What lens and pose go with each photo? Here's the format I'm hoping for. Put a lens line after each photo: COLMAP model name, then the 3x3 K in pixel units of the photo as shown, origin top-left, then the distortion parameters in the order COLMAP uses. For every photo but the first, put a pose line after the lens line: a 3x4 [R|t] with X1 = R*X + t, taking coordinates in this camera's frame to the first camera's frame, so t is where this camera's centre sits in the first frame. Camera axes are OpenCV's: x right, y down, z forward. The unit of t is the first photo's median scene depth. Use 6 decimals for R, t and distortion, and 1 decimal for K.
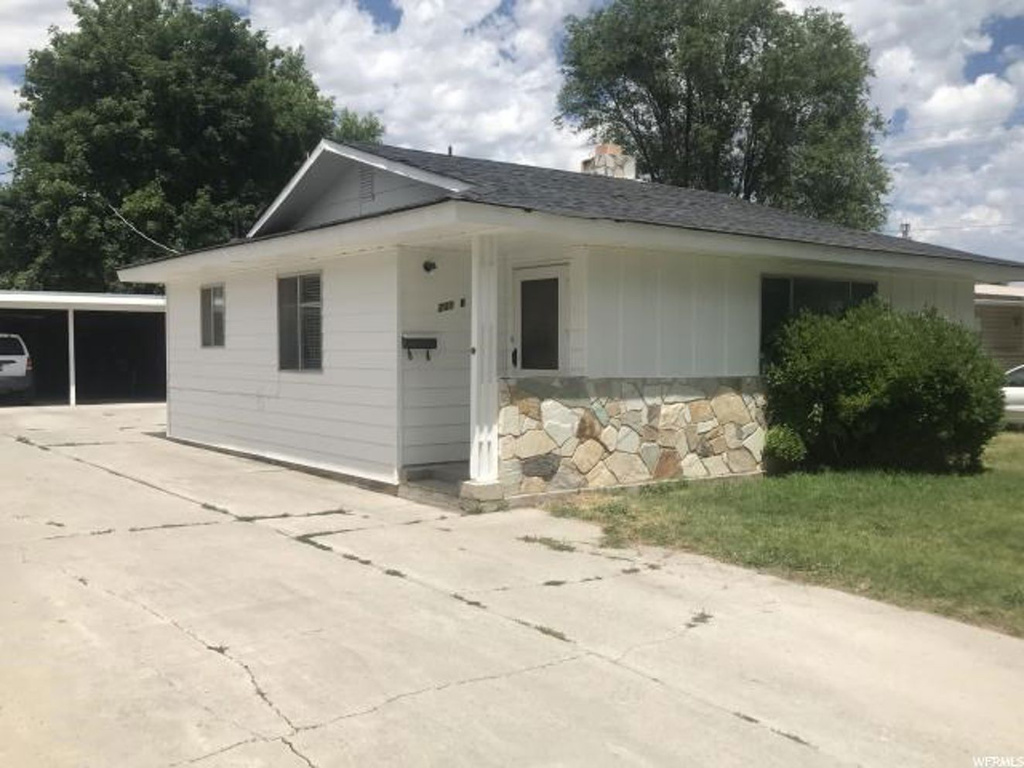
lens RADIAL K [[992.1, 0, 511.4], [0, 992.1, 382.3], [0, 0, 1]] dist [0.013982, 0.000000]
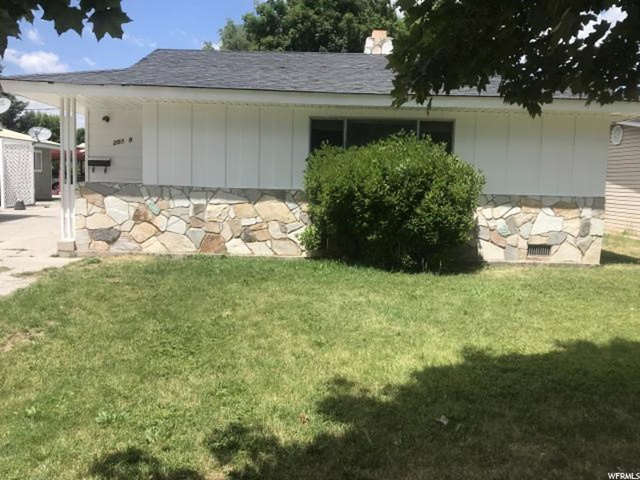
lens RADIAL K [[620.1, 0, 320.8], [0, 620.1, 241.4], [0, 0, 1]] dist [0.013982, 0.000000]
pose [[0.818469, 0.077624, -0.569282, 0.857198], [-0.043188, 0.996340, 0.073762, 0.000864], [0.572925, -0.035786, 0.818826, 0.313003]]
